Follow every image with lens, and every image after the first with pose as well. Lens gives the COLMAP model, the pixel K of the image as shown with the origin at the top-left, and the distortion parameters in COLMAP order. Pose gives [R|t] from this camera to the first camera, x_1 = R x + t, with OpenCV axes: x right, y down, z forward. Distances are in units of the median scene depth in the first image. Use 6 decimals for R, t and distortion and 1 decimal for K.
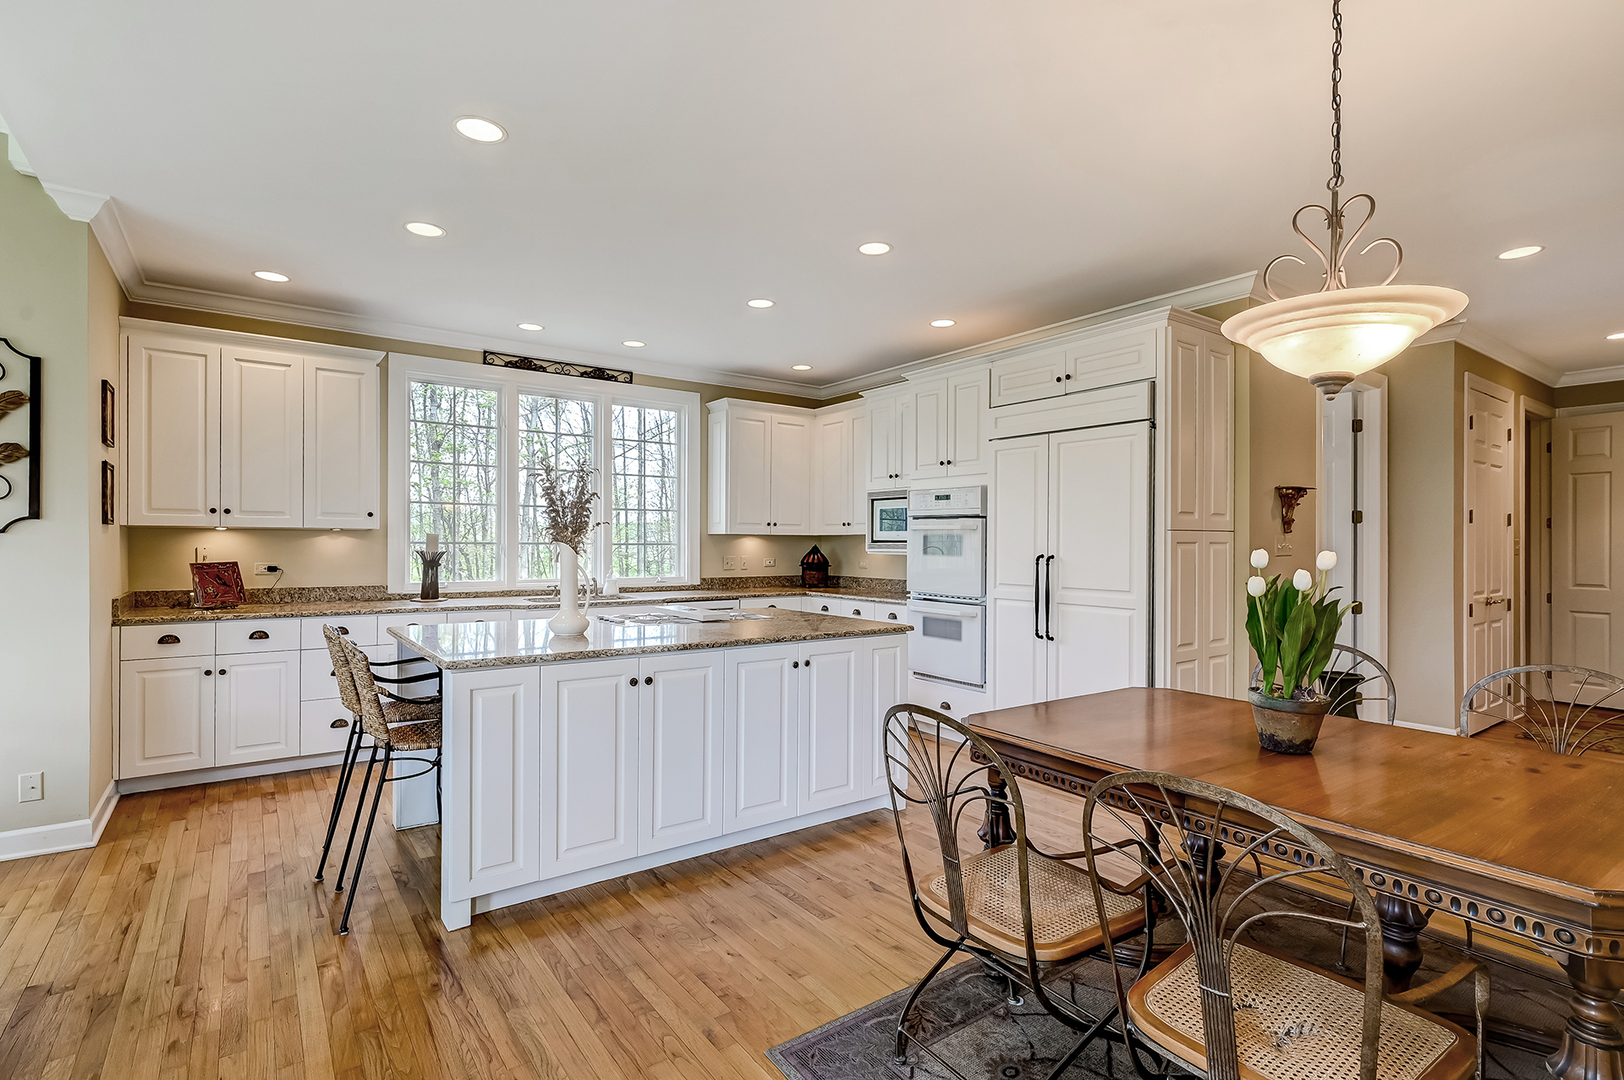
lens RADIAL K [[764.2, 0, 823.3], [0, 764.2, 542.5], [0, 0, 1]] dist [0.000795, 0.000170]
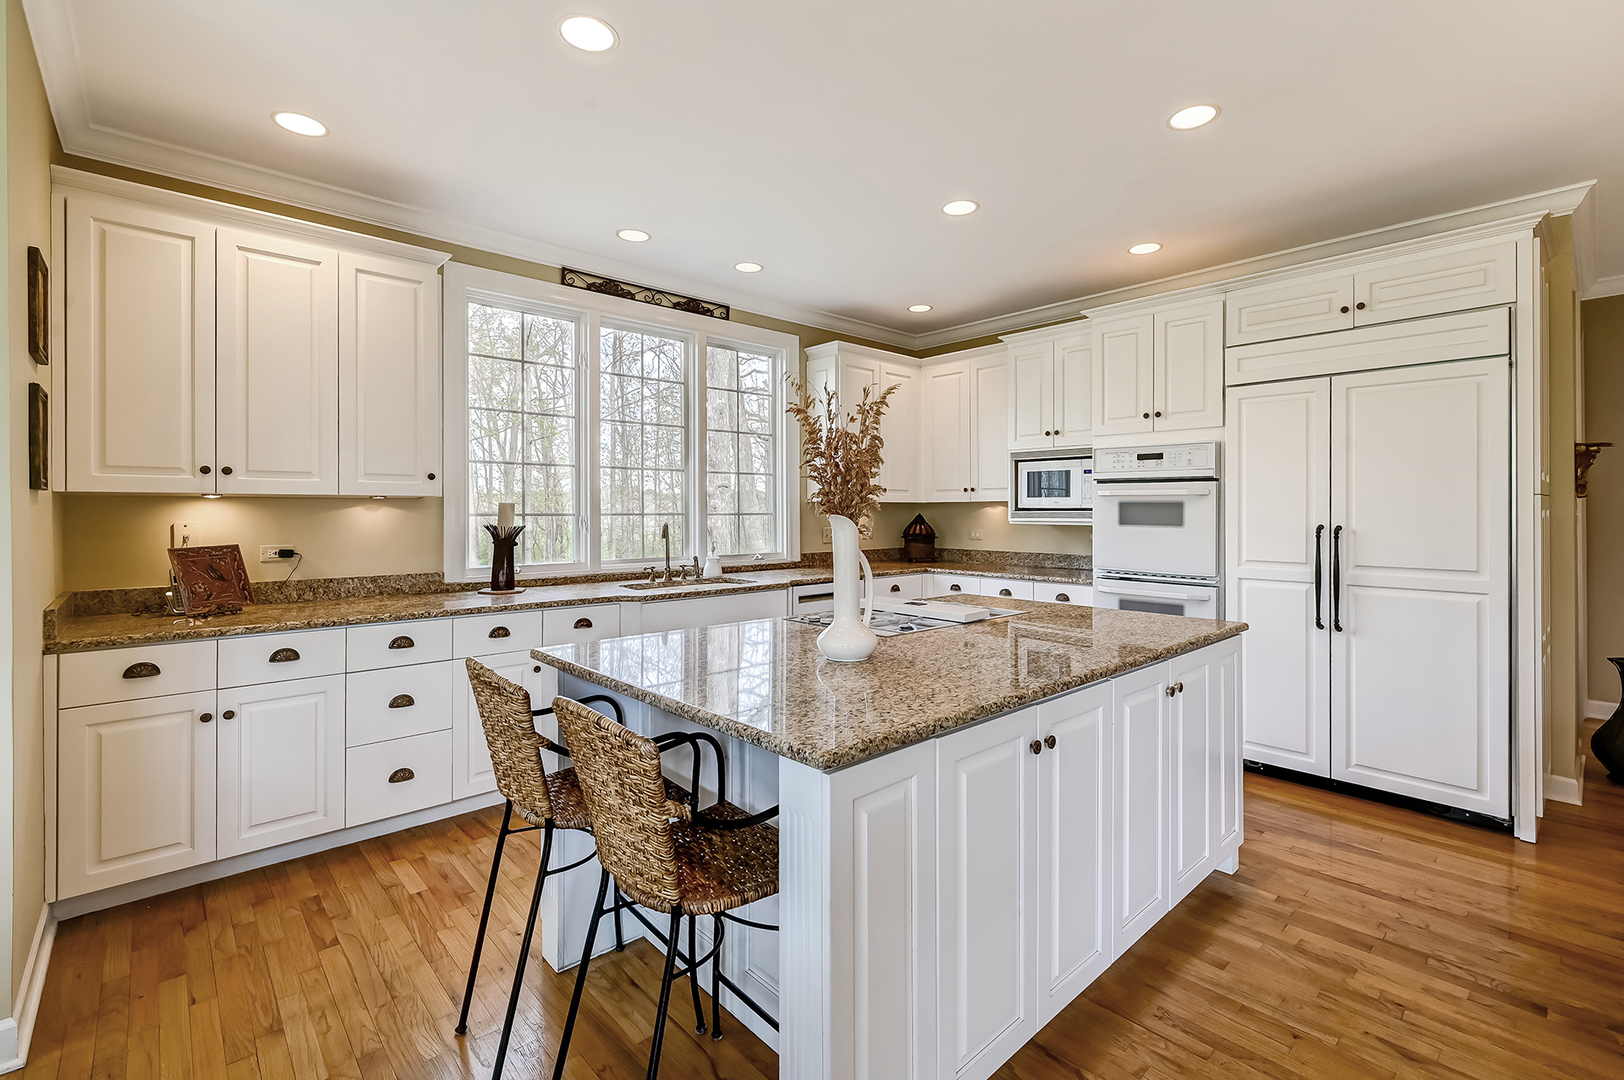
lens RADIAL K [[719.8, 0, 844.5], [0, 719.8, 507.0], [0, 0, 1]] dist [0.001414, 0.000265]
pose [[0.993160, -0.005060, 0.116648, -0.296062], [0.005375, 0.999983, -0.002382, -0.004286], [-0.116634, 0.002993, 0.993170, 0.288144]]
